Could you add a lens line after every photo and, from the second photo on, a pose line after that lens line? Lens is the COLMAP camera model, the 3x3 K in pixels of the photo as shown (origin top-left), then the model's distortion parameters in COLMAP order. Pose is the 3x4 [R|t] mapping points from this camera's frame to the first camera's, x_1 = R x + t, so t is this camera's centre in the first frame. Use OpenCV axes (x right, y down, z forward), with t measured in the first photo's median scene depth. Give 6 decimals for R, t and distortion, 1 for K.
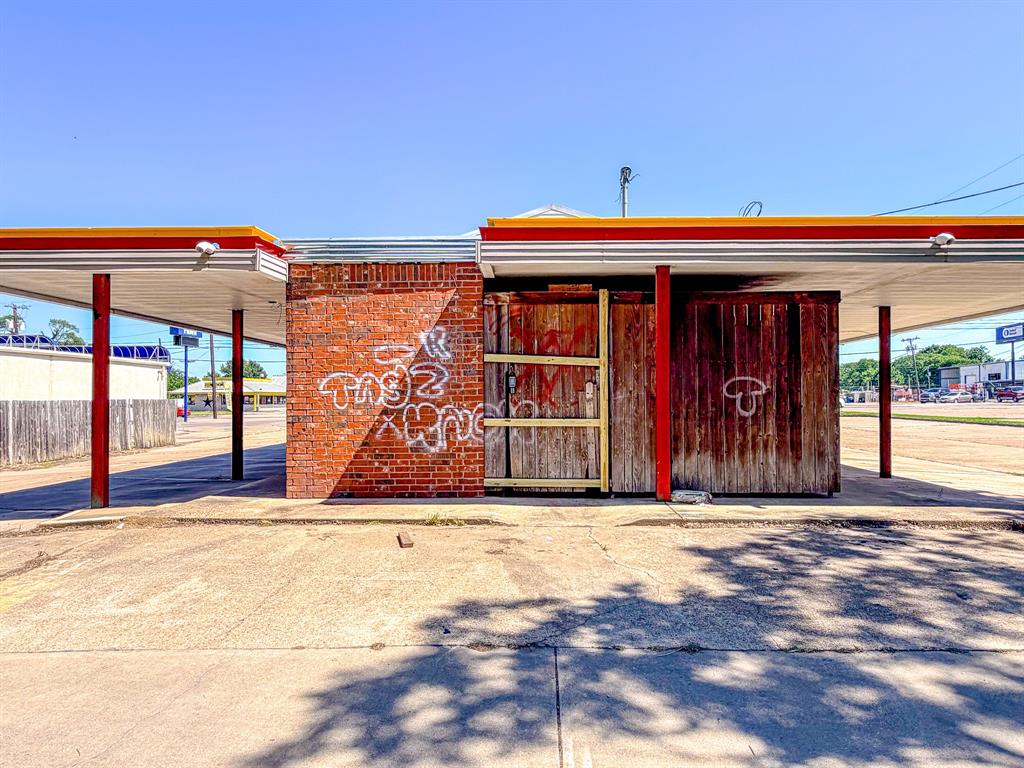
lens RADIAL K [[620.3, 0, 519.0], [0, 620.3, 385.9], [0, 0, 1]] dist [-0.000286, -0.006128]
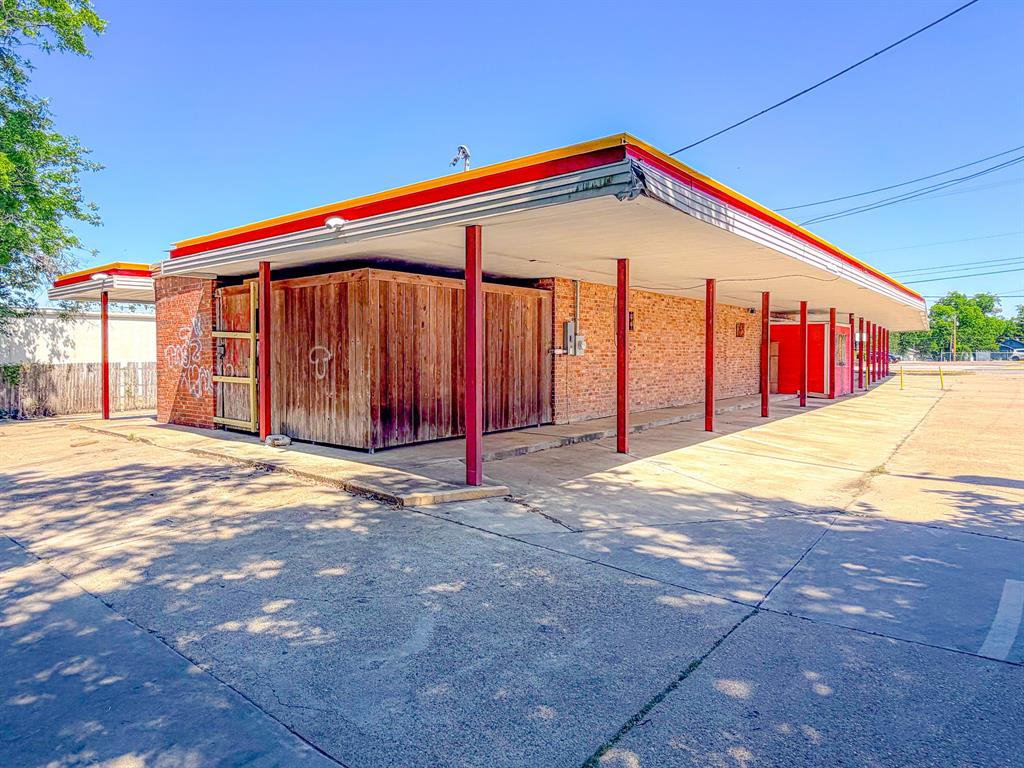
lens RADIAL K [[620.3, 0, 550.7], [0, 620.3, 353.0], [0, 0, 1]] dist [-0.000286, -0.006128]
pose [[0.811655, 0.000392, -0.584136, 1.437437], [0.004203, 0.999970, 0.006511, -0.007777], [0.584121, -0.007740, 0.811629, 0.278978]]
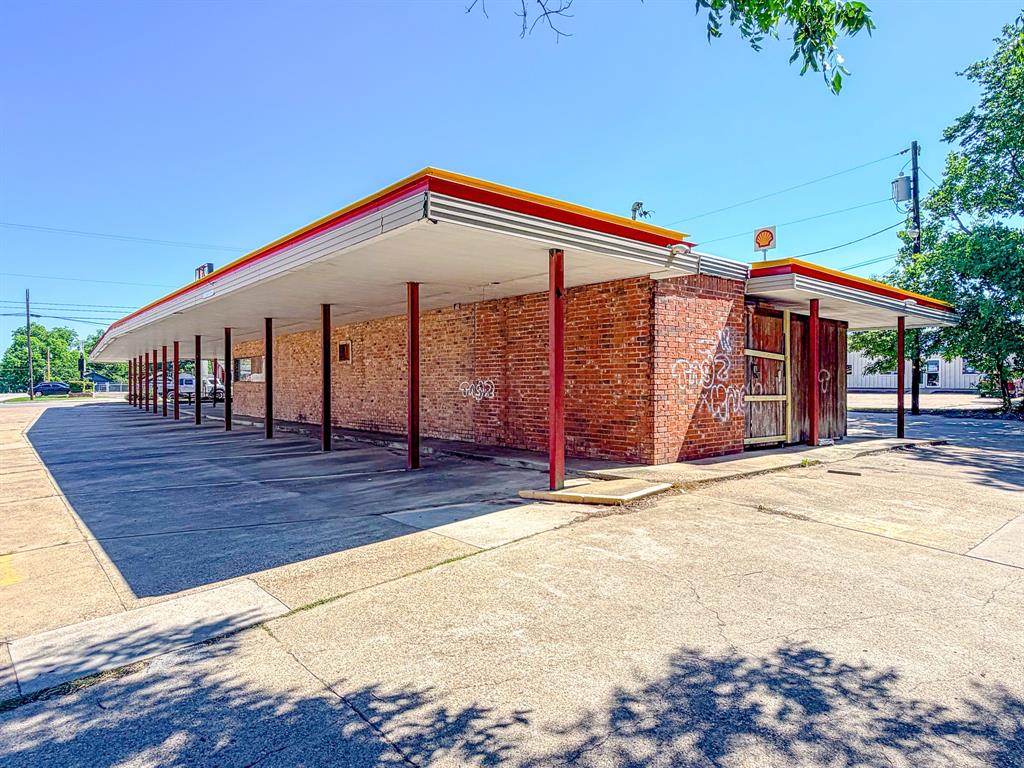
lens RADIAL K [[620.3, 0, 513.0], [0, 620.3, 384.0], [0, 0, 1]] dist [-0.000286, -0.006128]
pose [[0.750900, 0.004171, 0.660403, -1.353161], [-0.010078, 0.999936, 0.005144, 0.024314], [-0.660339, -0.010519, 0.750894, 0.301210]]
